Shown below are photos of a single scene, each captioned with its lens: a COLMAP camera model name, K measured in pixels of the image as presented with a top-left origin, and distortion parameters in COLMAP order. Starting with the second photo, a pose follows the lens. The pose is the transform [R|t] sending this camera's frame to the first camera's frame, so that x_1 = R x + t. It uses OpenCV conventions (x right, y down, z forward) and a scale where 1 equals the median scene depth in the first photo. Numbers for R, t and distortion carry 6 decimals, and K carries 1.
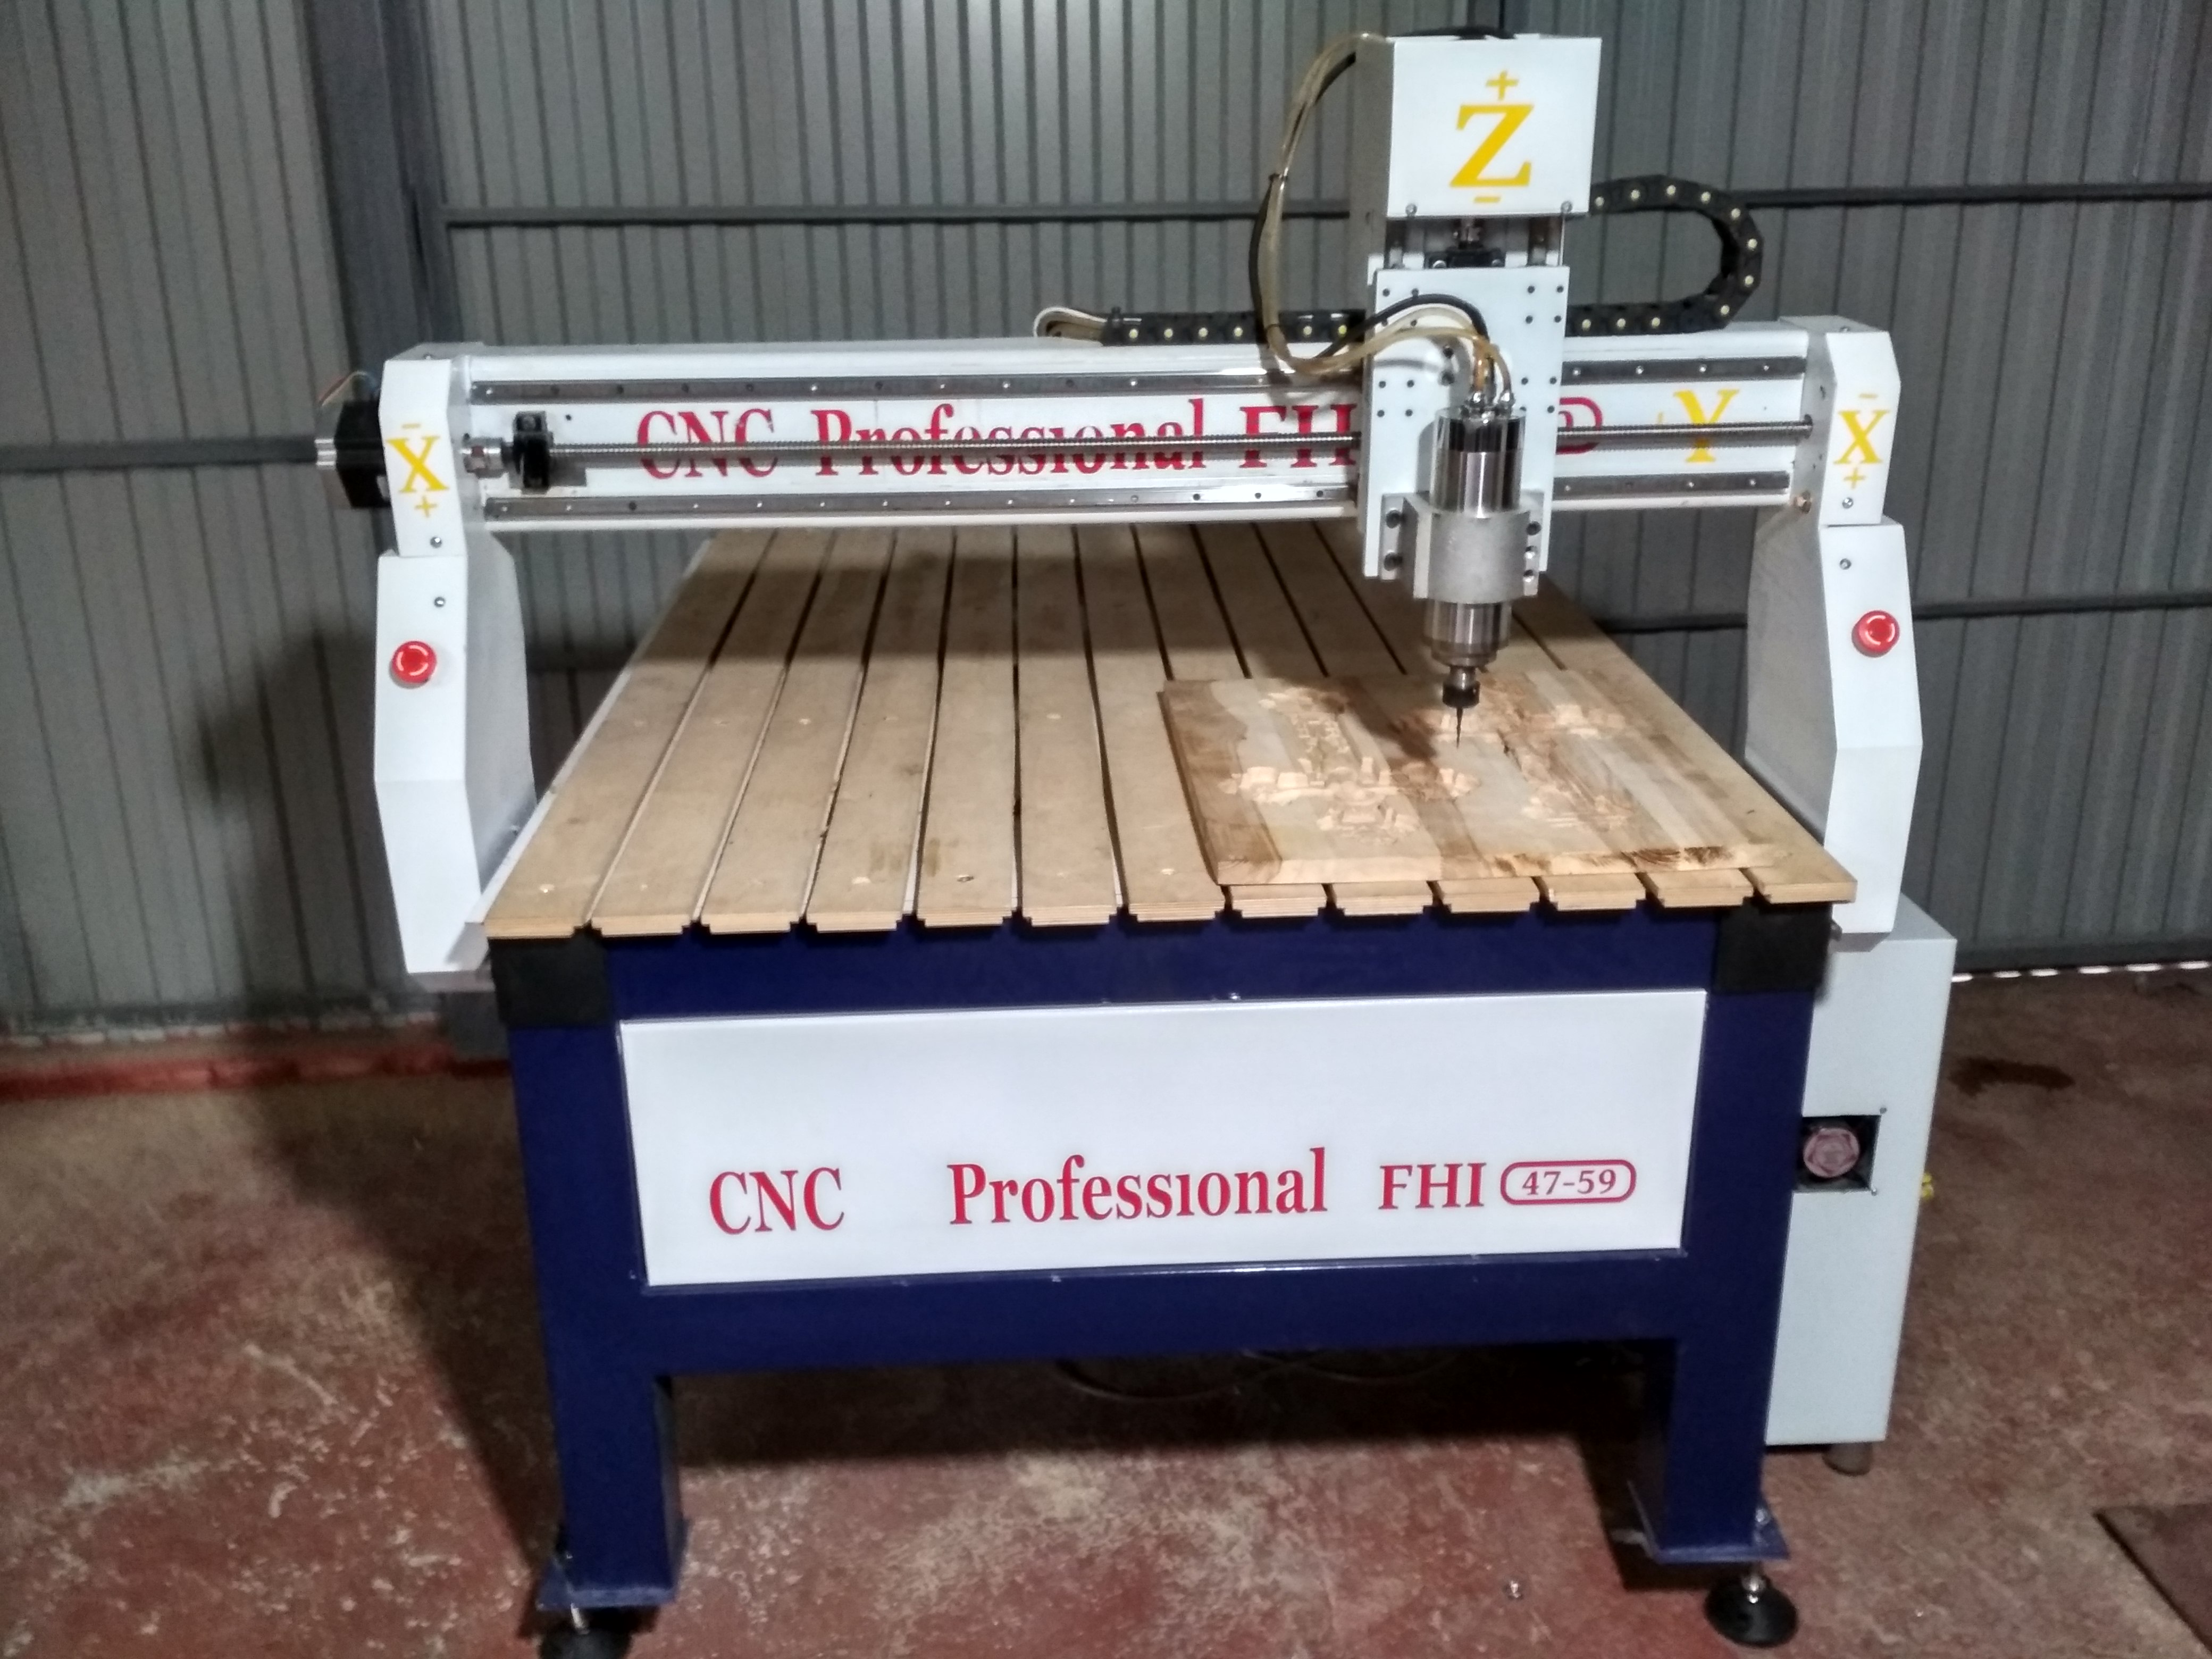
lens RADIAL K [[2046.9, 0, 1088.1], [0, 2046.9, 804.5], [0, 0, 1]] dist [0.112348, -0.247110]
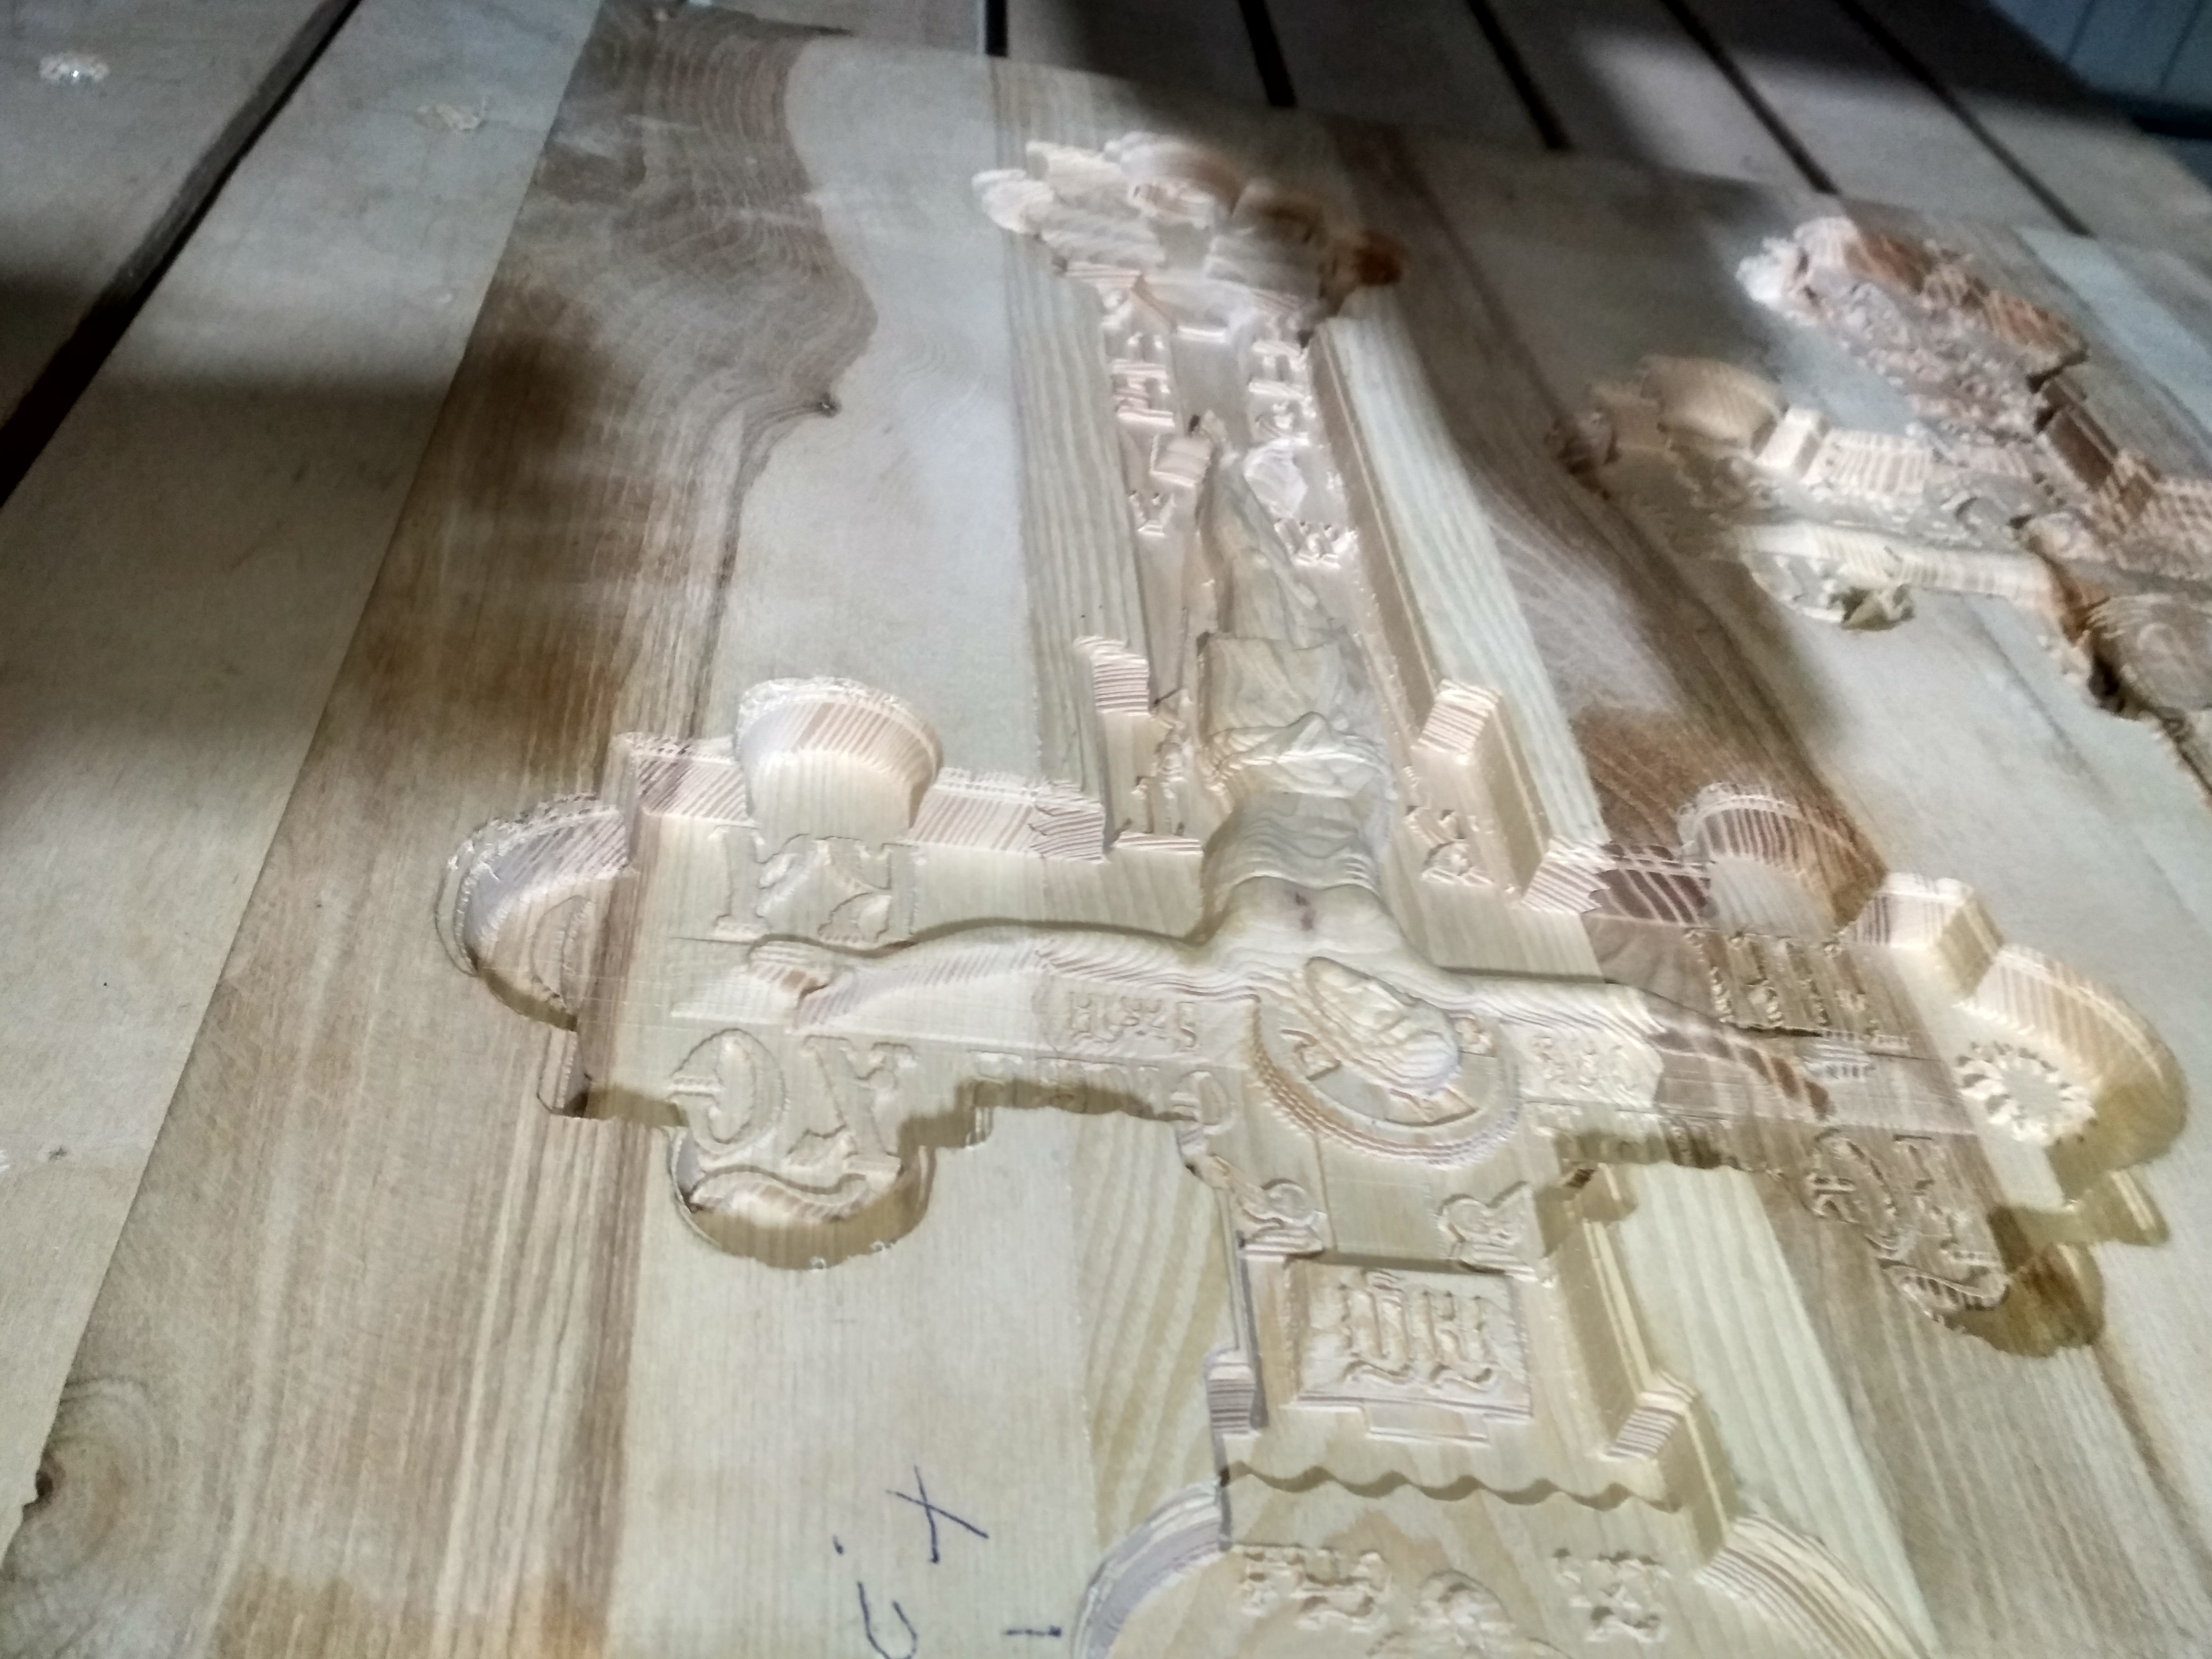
lens RADIAL K [[2046.9, 0, 1088.1], [0, 2046.9, 804.5], [0, 0, 1]] dist [0.112348, -0.247110]
pose [[0.980773, 0.143183, 0.132600, 0.086472], [-0.177191, 0.938095, 0.297624, -0.063250], [-0.081776, -0.315397, 0.945430, 0.875906]]
